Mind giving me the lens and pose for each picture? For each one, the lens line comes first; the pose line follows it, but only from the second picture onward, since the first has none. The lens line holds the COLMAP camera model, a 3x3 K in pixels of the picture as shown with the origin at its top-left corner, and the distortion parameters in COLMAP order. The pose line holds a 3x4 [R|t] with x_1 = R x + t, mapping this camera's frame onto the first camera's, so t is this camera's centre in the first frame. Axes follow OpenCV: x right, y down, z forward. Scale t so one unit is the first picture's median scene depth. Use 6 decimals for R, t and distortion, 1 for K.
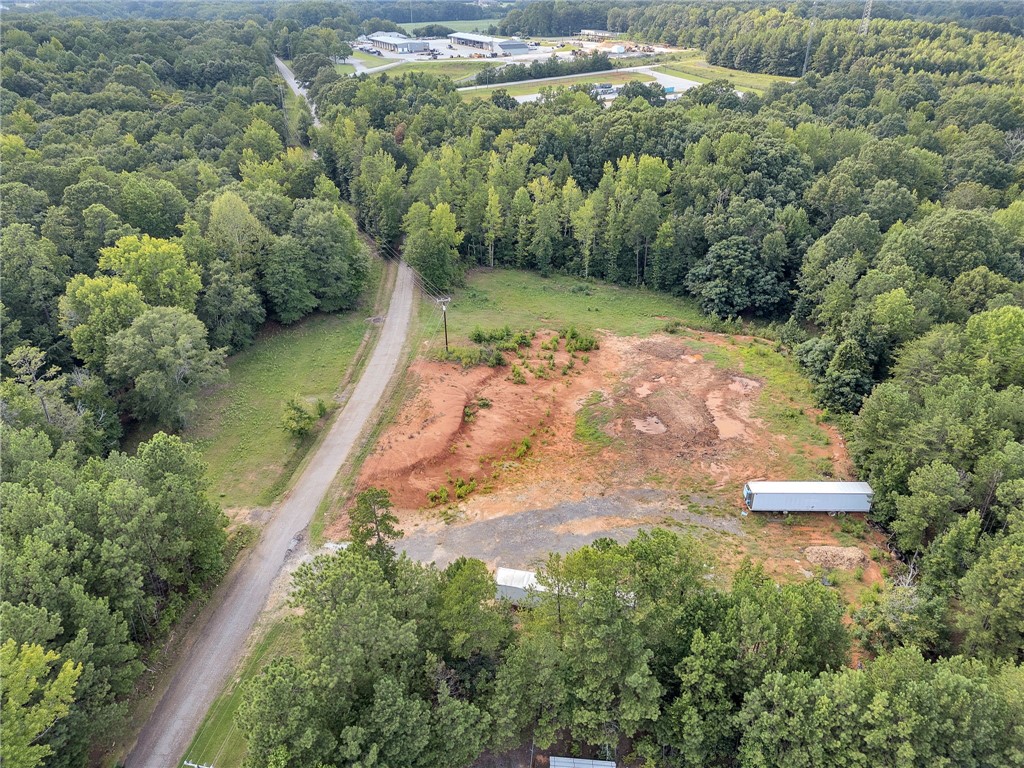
lens RADIAL K [[714.0, 0, 508.9], [0, 714.0, 377.0], [0, 0, 1]] dist [0.060525, -0.049131]
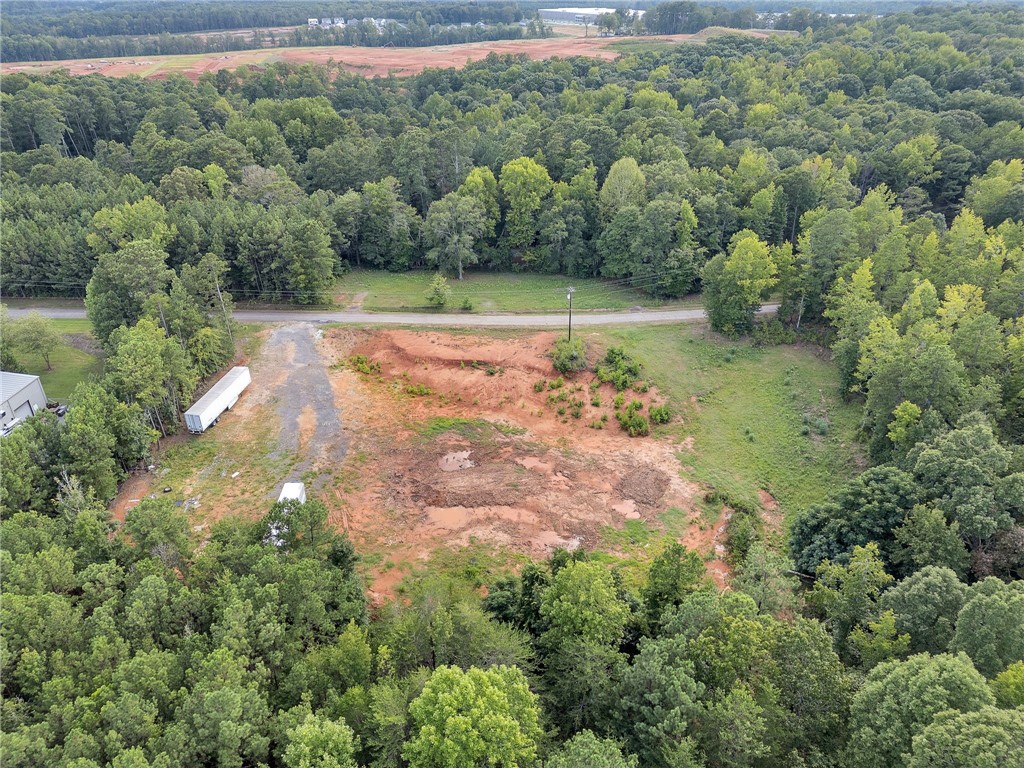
lens RADIAL K [[714.0, 0, 516.4], [0, 714.0, 365.5], [0, 0, 1]] dist [0.060525, -0.049131]
pose [[0.050063, 0.473074, -0.879599, 0.864969], [-0.483086, 0.782295, 0.393246, -0.389766], [0.874140, 0.405235, 0.267700, 0.697326]]
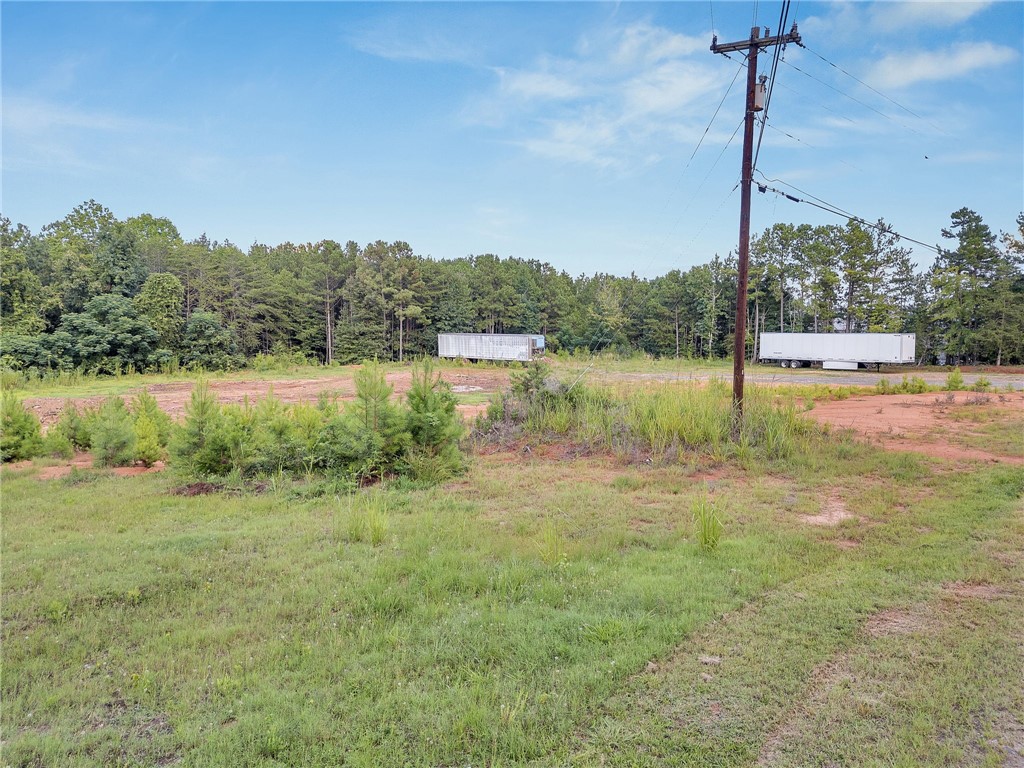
lens RADIAL K [[714.0, 0, 509.4], [0, 714.0, 379.9], [0, 0, 1]] dist [0.060525, -0.049131]
pose [[-0.735718, -0.050312, 0.675416, -0.160620], [0.332690, 0.841790, 0.425097, -0.129226], [-0.589946, 0.537456, -0.602582, 1.161380]]
